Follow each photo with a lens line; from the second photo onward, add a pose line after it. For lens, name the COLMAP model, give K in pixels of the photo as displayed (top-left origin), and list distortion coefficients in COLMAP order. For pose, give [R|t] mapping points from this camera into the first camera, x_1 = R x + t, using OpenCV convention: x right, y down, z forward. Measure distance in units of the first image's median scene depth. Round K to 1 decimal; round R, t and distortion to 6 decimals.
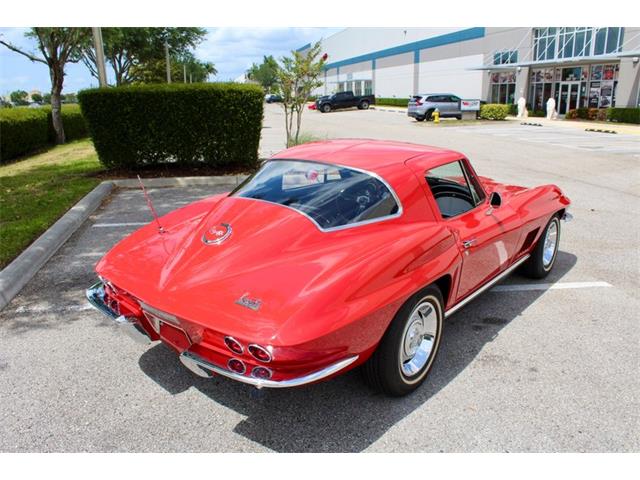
lens RADIAL K [[529.1, 0, 323.2], [0, 529.1, 257.0], [0, 0, 1]] dist [-0.157071, 0.125852]
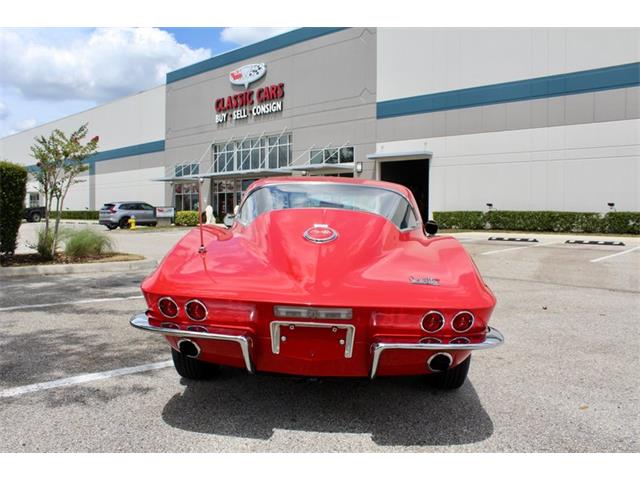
lens RADIAL K [[529.1, 0, 323.9], [0, 529.1, 257.1], [0, 0, 1]] dist [-0.157071, 0.125852]
pose [[0.810740, -0.033412, 0.584452, -0.064661], [0.159479, 0.973214, -0.165590, 0.013086], [-0.563265, 0.227458, 0.794352, 0.023383]]
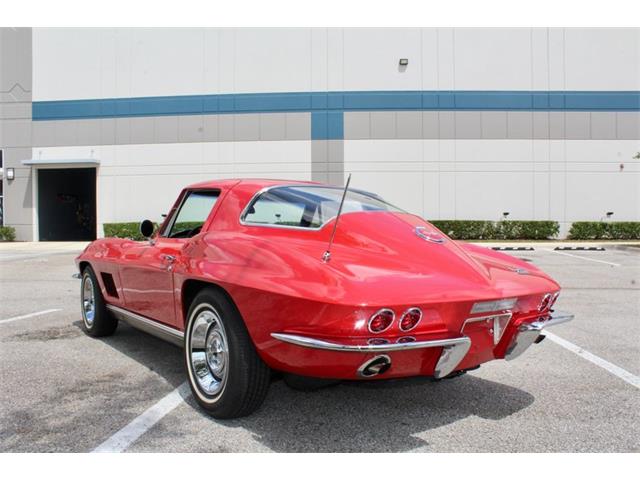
lens RADIAL K [[529.1, 0, 322.6], [0, 529.1, 250.5], [0, 0, 1]] dist [-0.157071, 0.125852]
pose [[0.255089, -0.036958, 0.966211, -0.103064], [0.287877, 0.956856, -0.039403, -0.003190], [-0.923069, 0.288201, 0.254723, 0.082199]]
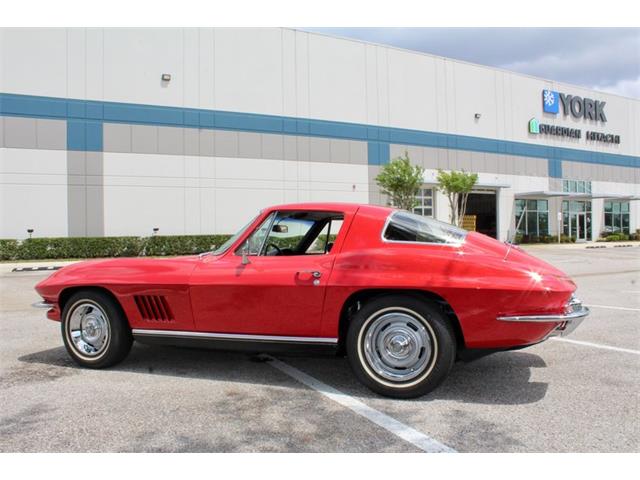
lens RADIAL K [[529.1, 0, 323.1], [0, 529.1, 244.8], [0, 0, 1]] dist [-0.157071, 0.125852]
pose [[-0.283367, 0.002152, 0.959009, -0.118817], [0.306470, 0.947764, 0.088429, -0.027551], [-0.908724, 0.318966, -0.269225, 0.160258]]
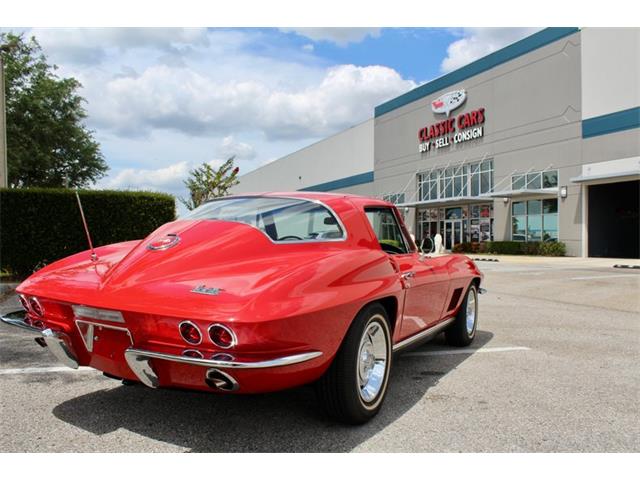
lens RADIAL K [[529.1, 0, 324.3], [0, 529.1, 260.7], [0, 0, 1]] dist [-0.157071, 0.125852]
pose [[0.980362, 0.009238, 0.196988, -0.008867], [0.042805, 0.965119, -0.258290, 0.021040], [-0.192503, 0.261650, 0.945770, 0.005624]]
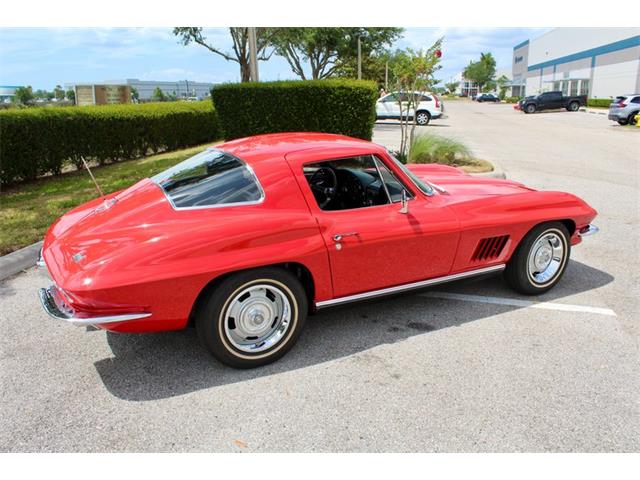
lens RADIAL K [[529.1, 0, 321.7], [0, 529.1, 258.0], [0, 0, 1]] dist [-0.157071, 0.125852]
pose [[0.920206, 0.114453, -0.374329, 0.064986], [-0.111963, 0.993304, 0.028472, -0.001045], [0.375081, 0.015711, 0.926859, 0.004818]]
